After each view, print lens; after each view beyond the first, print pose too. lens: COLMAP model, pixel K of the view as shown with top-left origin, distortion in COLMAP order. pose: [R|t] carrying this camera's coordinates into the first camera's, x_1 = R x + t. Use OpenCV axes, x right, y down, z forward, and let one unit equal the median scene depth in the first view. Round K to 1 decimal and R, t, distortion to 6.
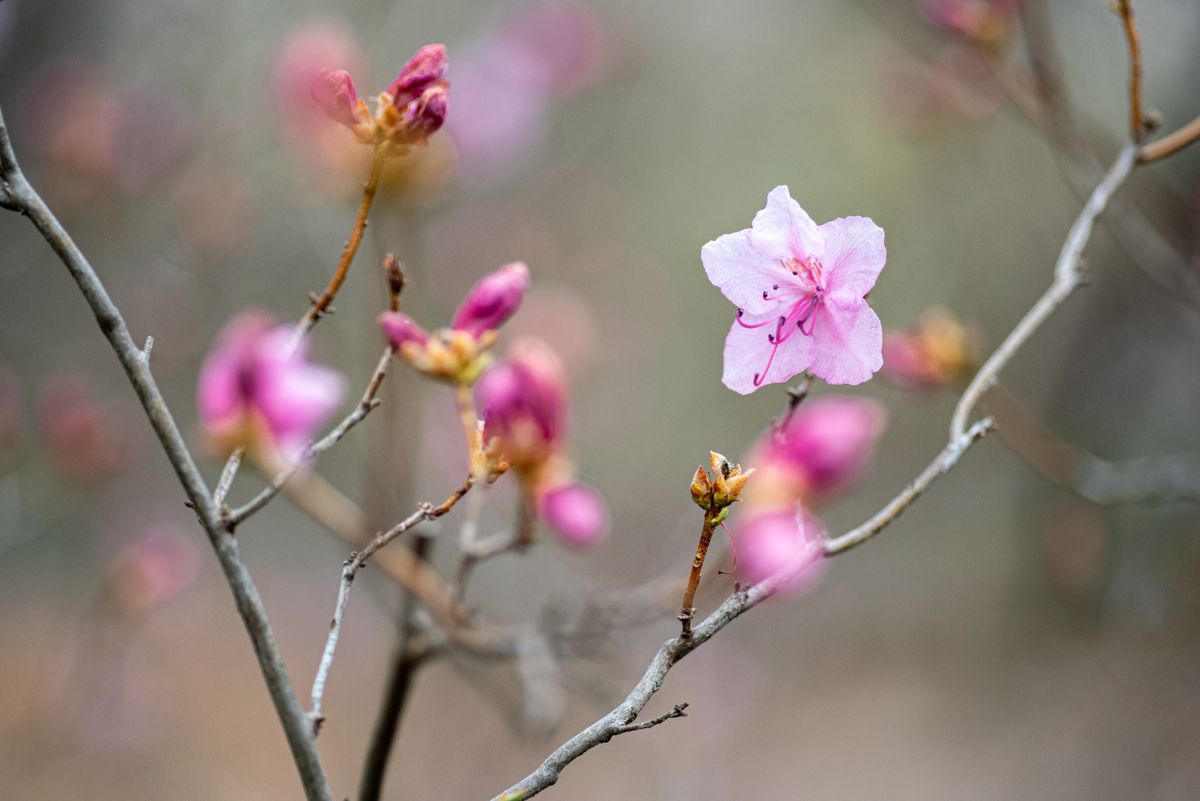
lens RADIAL K [[3377.3, 0, 600.0], [0, 3377.3, 400.5], [0, 0, 1]] dist [0.069239, 1.119913]
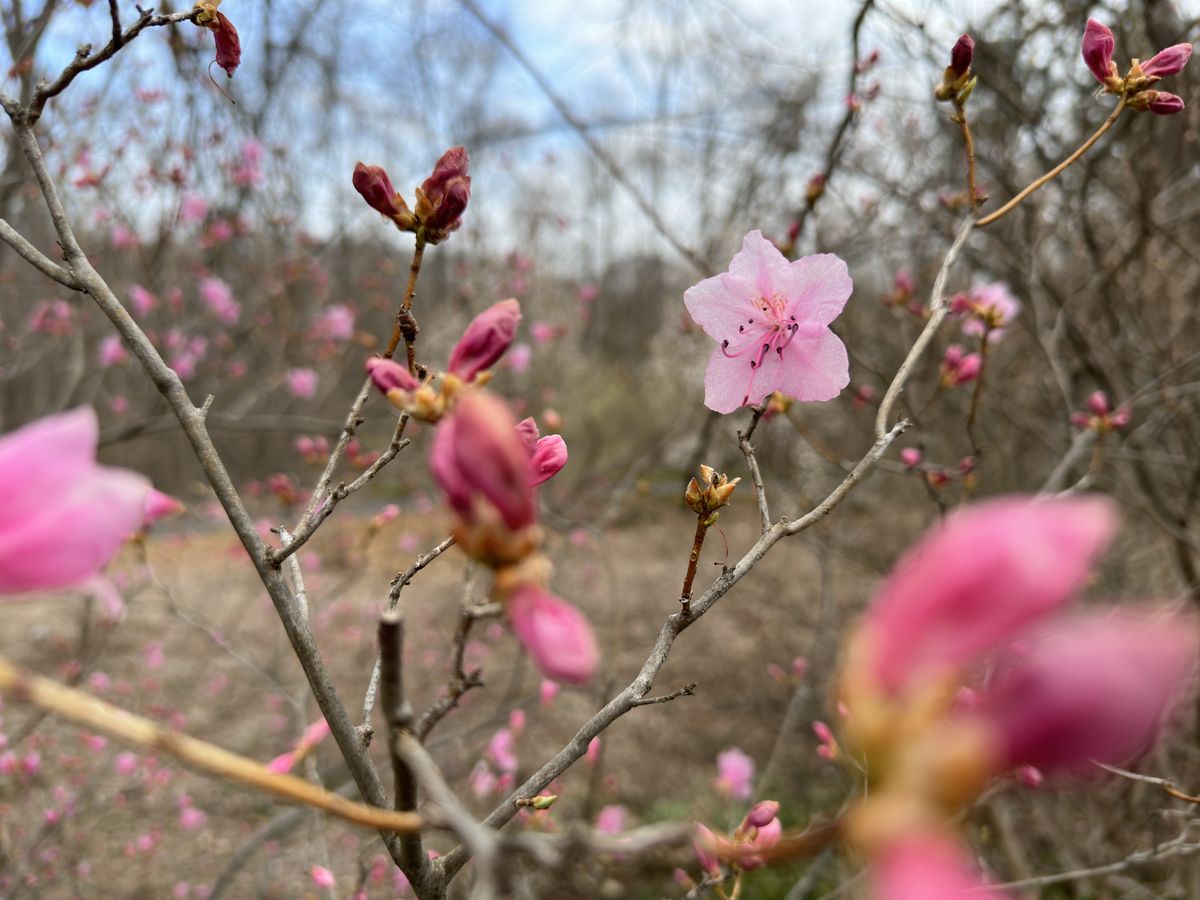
lens RADIAL K [[862.4, 0, 592.9], [0, 862.4, 447.1], [0, 0, 1]] dist [0.026491, -0.043441]
pose [[0.998324, -0.056941, -0.010377, -0.001589], [0.057436, 0.996765, 0.056218, -0.010125], [0.007142, -0.056720, 0.998365, 0.702643]]
